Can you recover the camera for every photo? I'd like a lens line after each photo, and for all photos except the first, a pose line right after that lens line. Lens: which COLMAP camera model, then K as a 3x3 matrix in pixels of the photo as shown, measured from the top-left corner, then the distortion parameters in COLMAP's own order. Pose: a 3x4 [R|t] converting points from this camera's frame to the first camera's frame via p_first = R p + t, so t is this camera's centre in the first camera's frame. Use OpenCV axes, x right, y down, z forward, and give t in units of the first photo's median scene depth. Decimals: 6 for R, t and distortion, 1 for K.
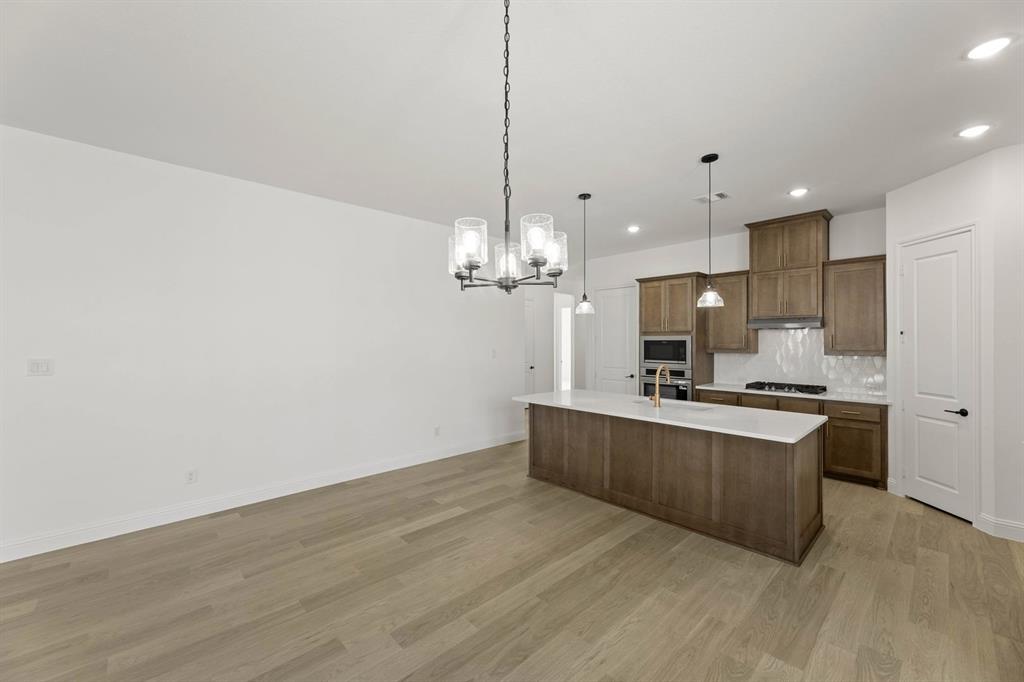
lens RADIAL K [[411.3, 0, 508.2], [0, 411.3, 339.3], [0, 0, 1]] dist [0.000601, 0.000126]
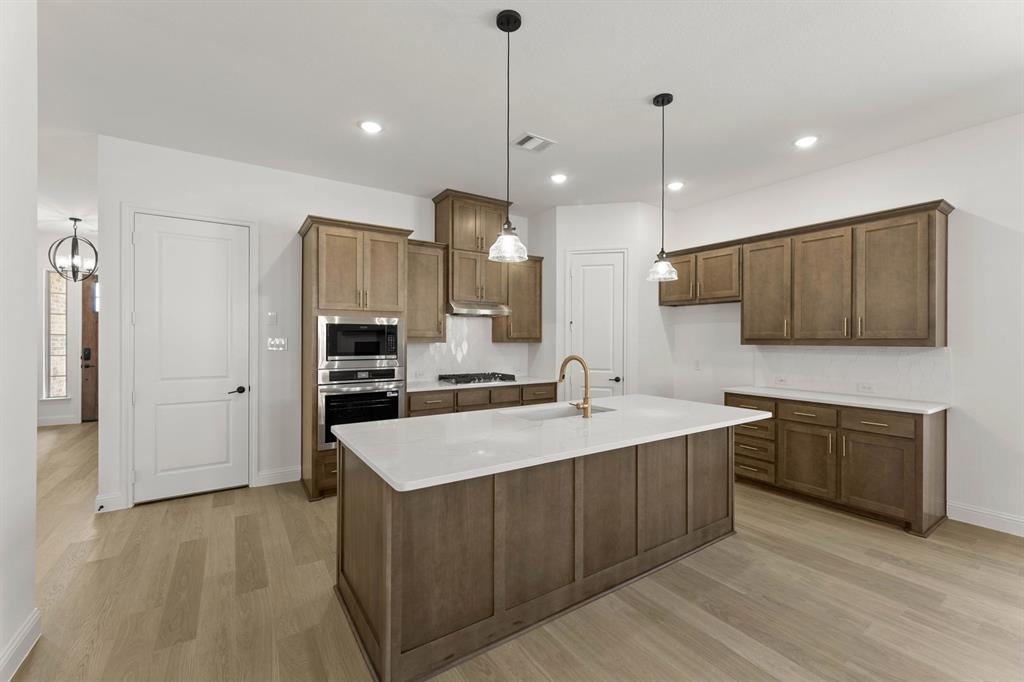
lens RADIAL K [[417.9, 0, 512.0], [0, 417.9, 341.0], [0, 0, 1]] dist [-0.000063, 0.000107]
pose [[0.166221, -0.005143, 0.986075, -0.270354], [-0.006944, 0.999955, 0.006386, 0.027662], [-0.986064, -0.007909, 0.166178, 0.806824]]
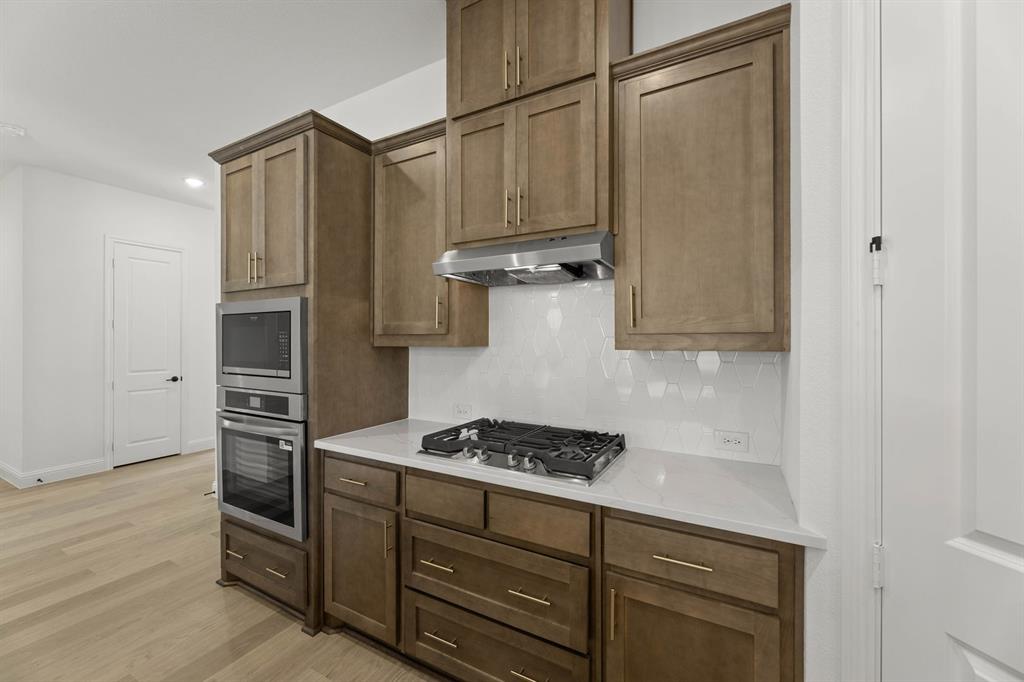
lens RADIAL K [[411.3, 0, 508.2], [0, 411.3, 339.3], [0, 0, 1]] dist [0.000601, 0.000126]
pose [[0.951257, -0.001192, 0.308396, 0.583866], [-0.000258, 0.999989, 0.004661, 0.029192], [-0.308399, -0.004513, 0.951246, 0.710115]]
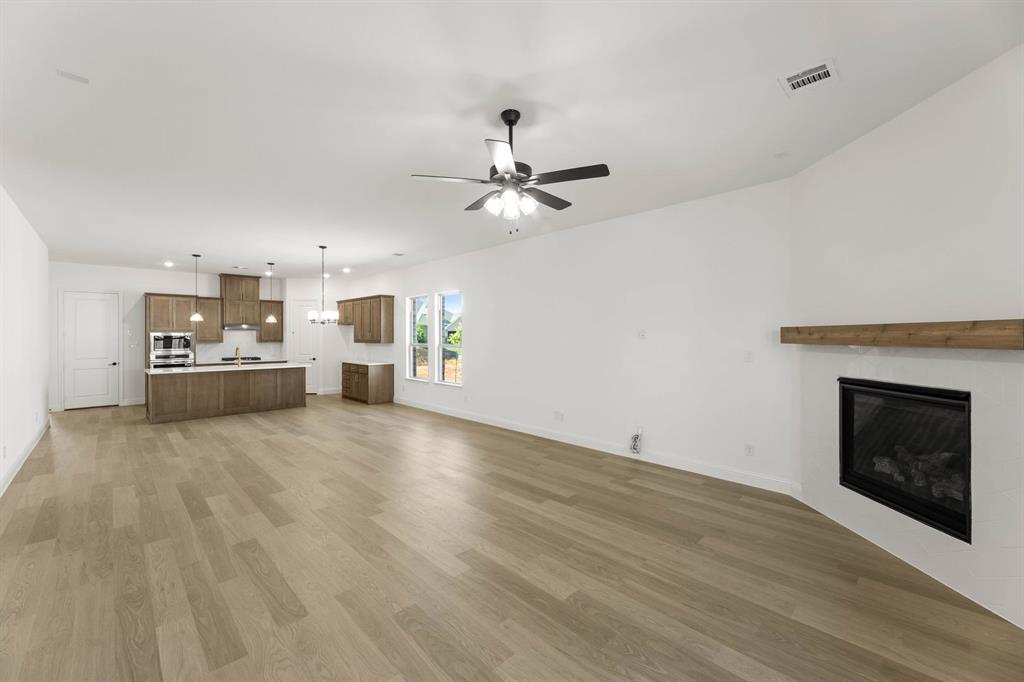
lens RADIAL K [[411.3, 0, 508.2], [0, 411.3, 339.3], [0, 0, 1]] dist [0.000601, 0.000126]
pose [[-0.009170, -0.008273, 0.999924, -1.440800], [-0.001683, 0.999964, 0.008258, 0.001151], [-0.999957, -0.001607, -0.009183, -0.308600]]
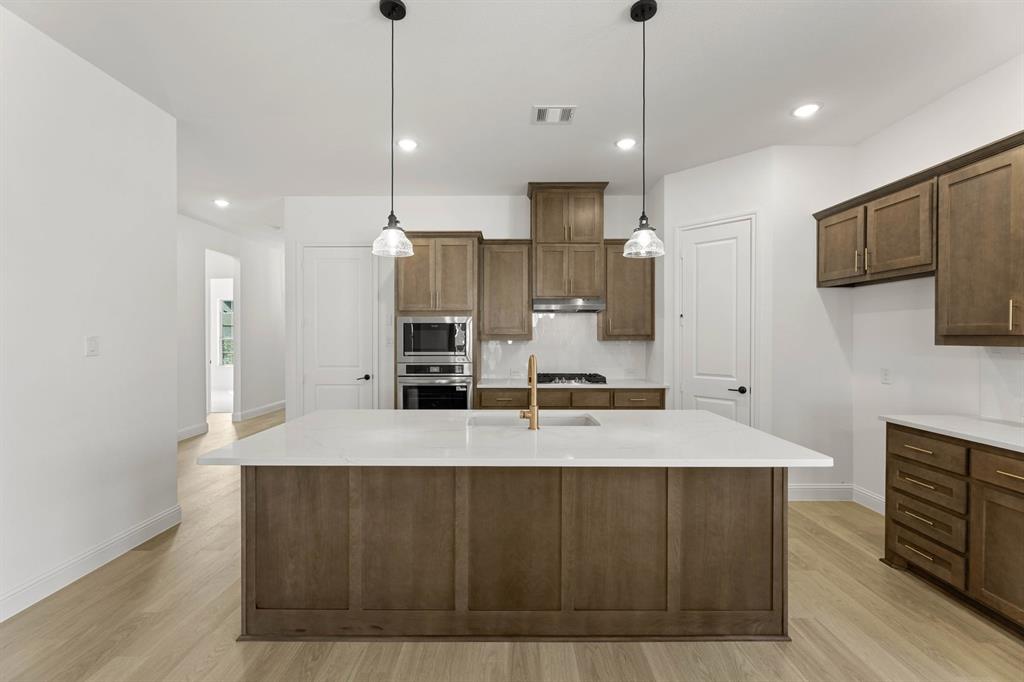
lens RADIAL K [[421.2, 0, 513.3], [0, 421.2, 340.3], [0, 0, 1]] dist [-0.001653, 0.000113]
pose [[0.681460, -0.007253, 0.731820, -0.067842], [-0.003226, 0.999911, 0.012913, 0.026926], [-0.731849, -0.011161, 0.681376, 0.498657]]
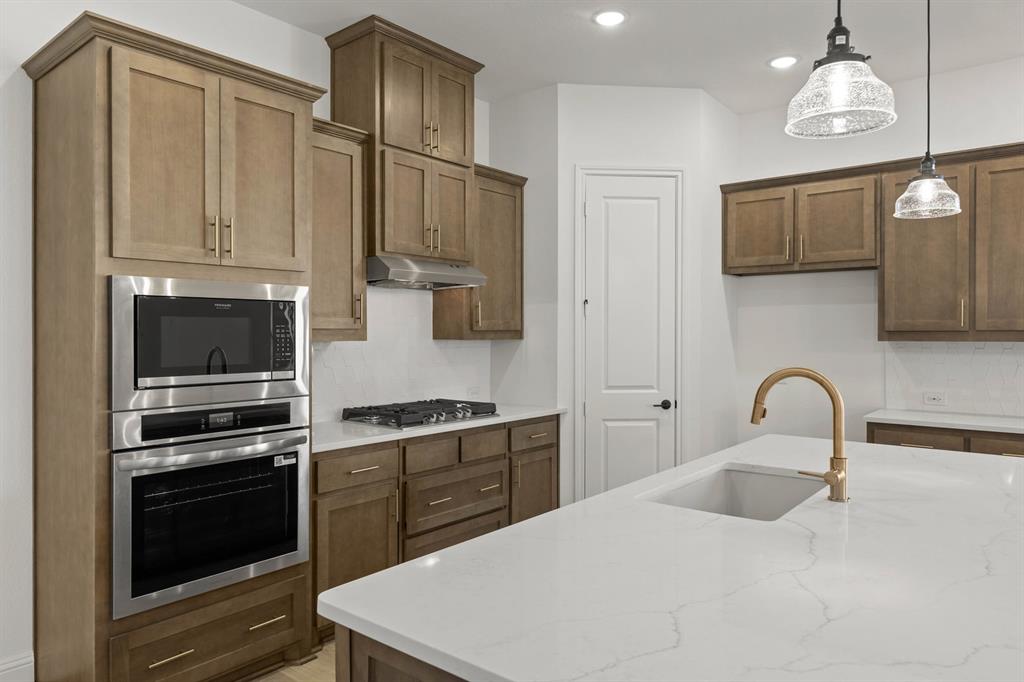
lens RADIAL K [[673.8, 0, 513.5], [0, 673.8, 335.8], [0, 0, 1]] dist [0.002318, 0.002771]
pose [[-0.140699, -0.005080, 0.990039, -0.097907], [-0.003267, 0.999984, 0.004667, 0.029172], [-0.990047, -0.002578, -0.140713, 1.061762]]
